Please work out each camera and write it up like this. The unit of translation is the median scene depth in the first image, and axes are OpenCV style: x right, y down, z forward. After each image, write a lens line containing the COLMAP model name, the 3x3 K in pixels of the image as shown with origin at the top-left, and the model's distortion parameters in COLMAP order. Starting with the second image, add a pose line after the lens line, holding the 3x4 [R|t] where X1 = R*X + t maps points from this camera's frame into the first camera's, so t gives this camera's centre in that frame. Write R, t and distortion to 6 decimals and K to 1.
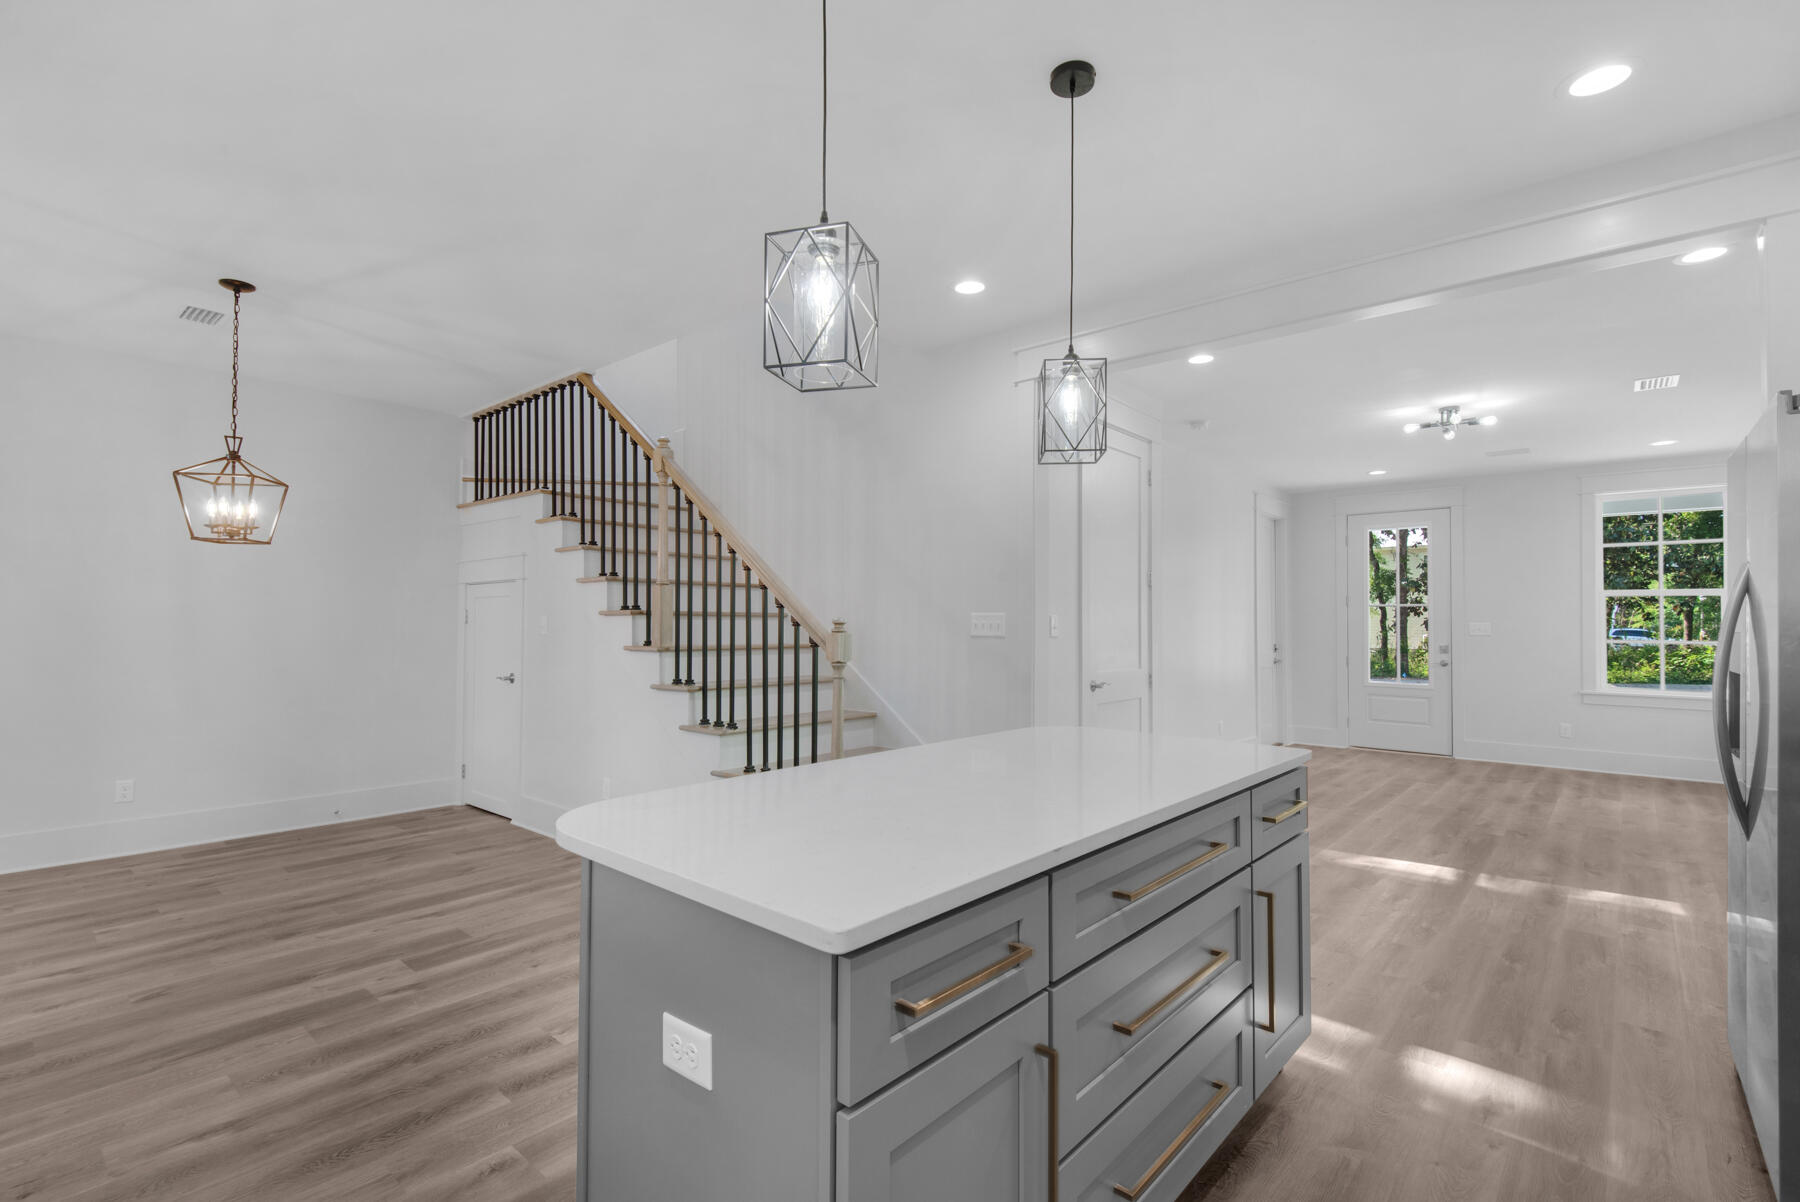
lens RADIAL K [[820.0, 0, 885.4], [0, 820.0, 602.8], [0, 0, 1]] dist [0.010824, -0.008915]
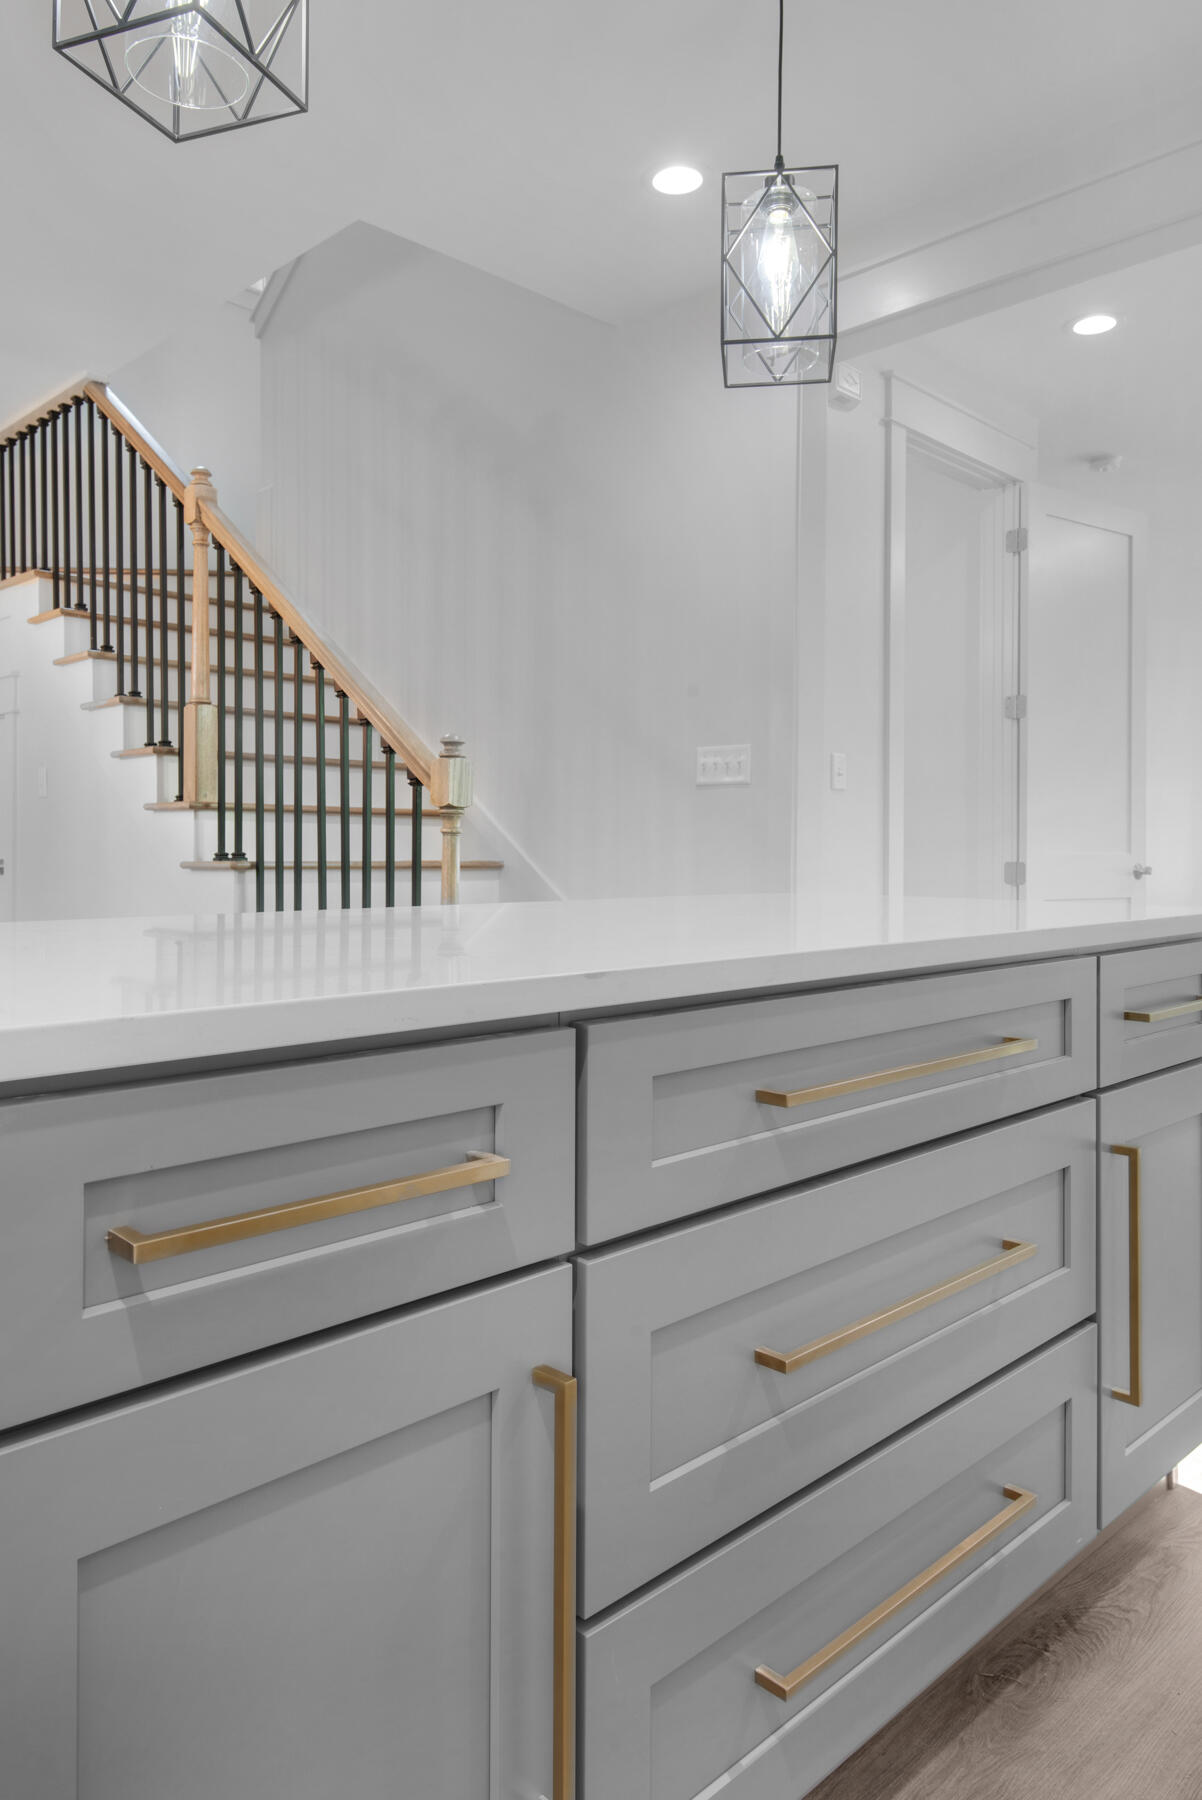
lens RADIAL K [[1201.6, 0, 584.0], [0, 1201.6, 861.7], [0, 0, 1]] dist [0.008266, 0.005920]
pose [[0.997325, -0.002633, -0.073048, 0.087818], [0.004709, 0.999589, 0.028273, 0.073985], [0.072943, -0.028542, 0.996928, 0.102949]]
